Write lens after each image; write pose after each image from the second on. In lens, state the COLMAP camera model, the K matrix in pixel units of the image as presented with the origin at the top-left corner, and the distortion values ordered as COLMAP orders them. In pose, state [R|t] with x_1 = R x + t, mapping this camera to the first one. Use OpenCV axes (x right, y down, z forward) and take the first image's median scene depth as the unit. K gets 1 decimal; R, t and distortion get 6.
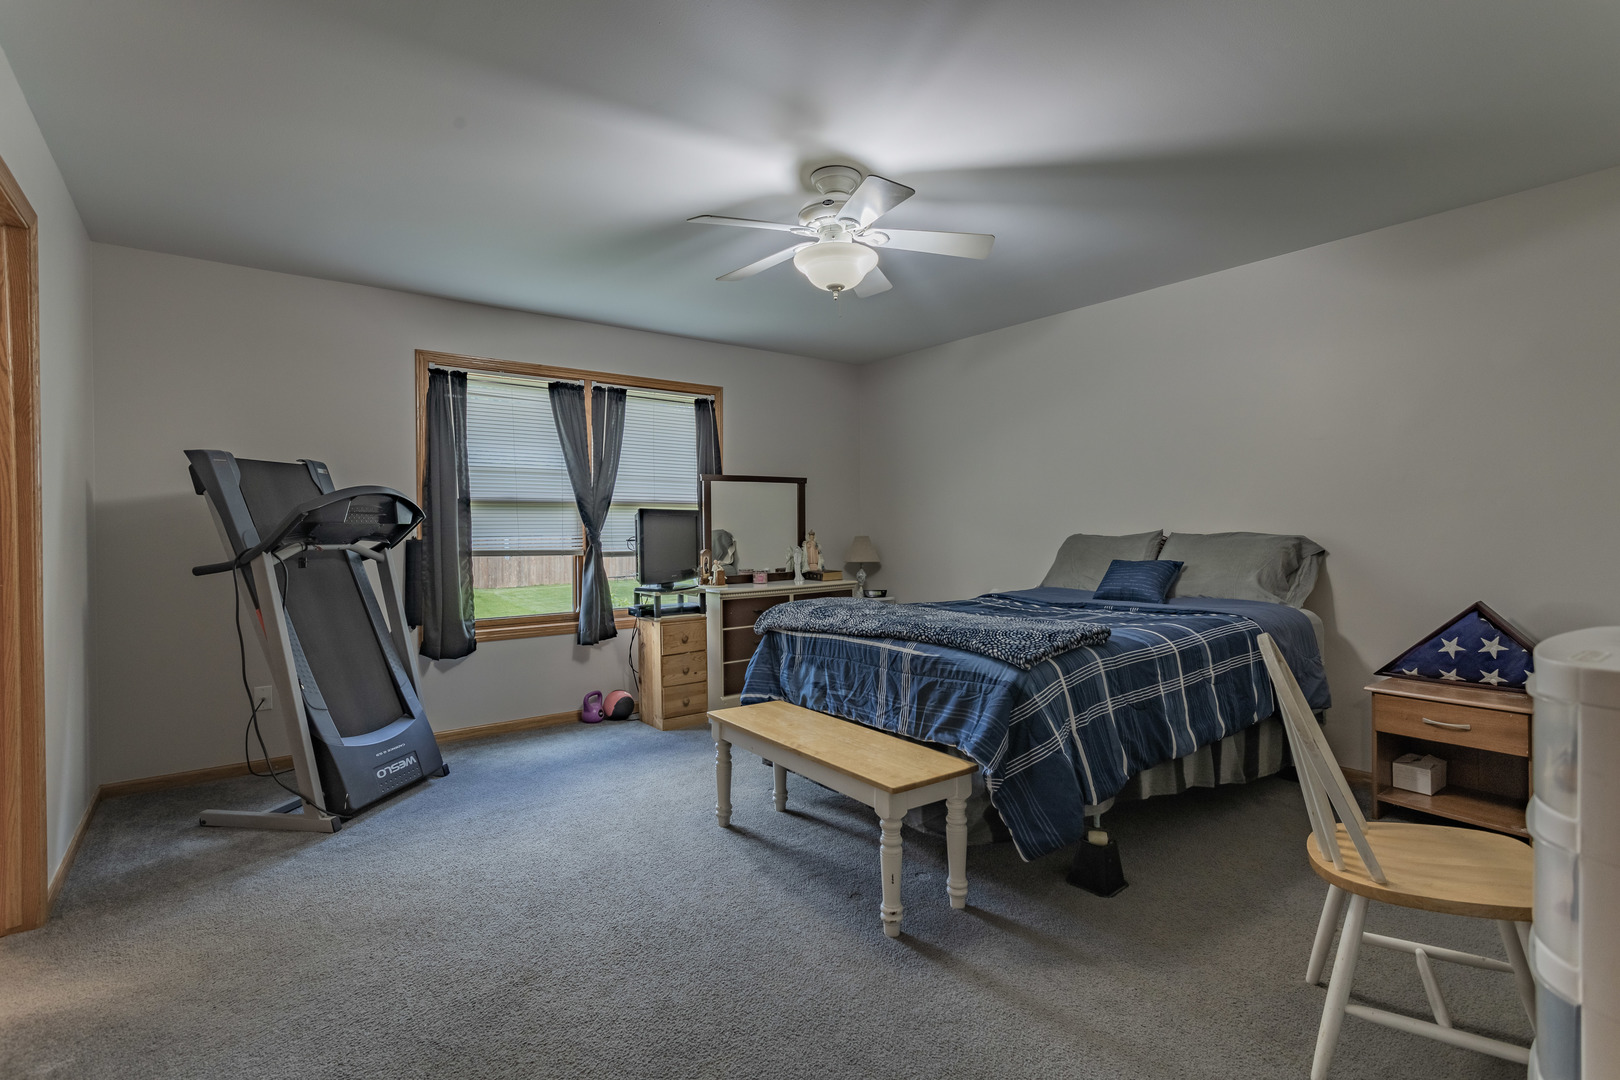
lens RADIAL K [[767.5, 0, 801.6], [0, 767.5, 542.5], [0, 0, 1]] dist [0.011323, 0.000331]
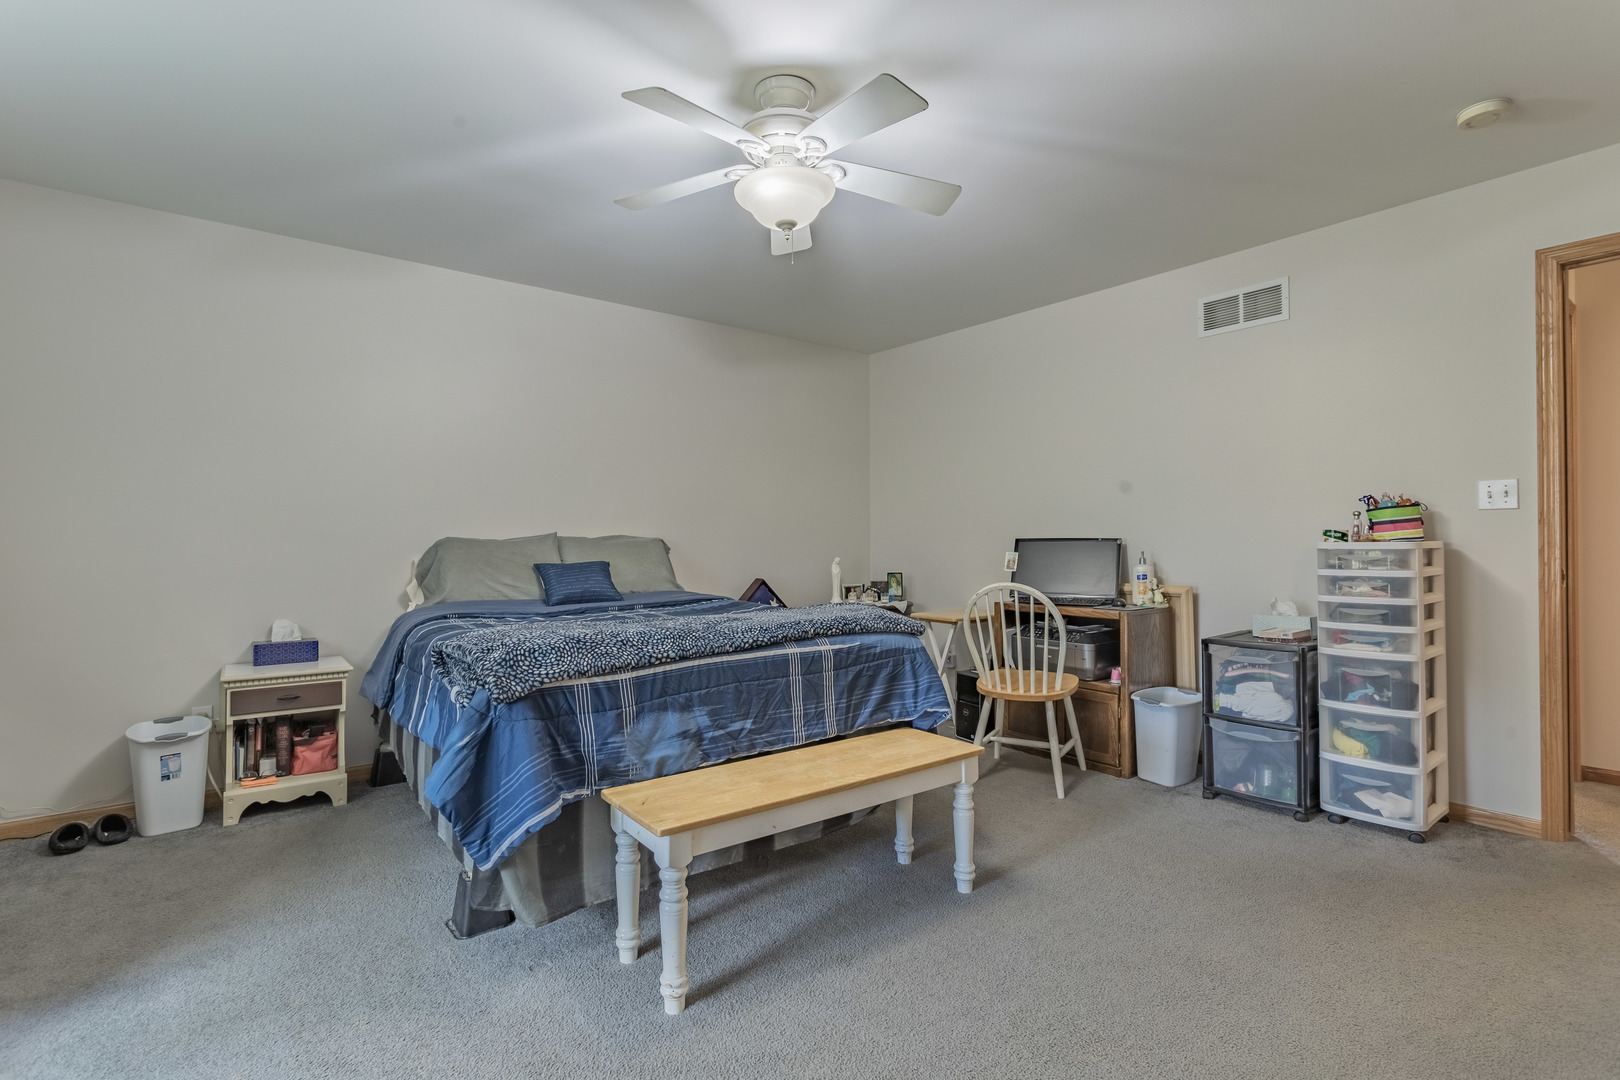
lens RADIAL K [[767.5, 0, 802.8], [0, 767.5, 541.2], [0, 0, 1]] dist [0.011323, 0.000331]
pose [[-0.027407, 0.009732, 0.999577, -0.809264], [0.023012, 0.999694, -0.009102, 0.017062], [-0.999359, 0.022753, -0.027623, 1.047427]]
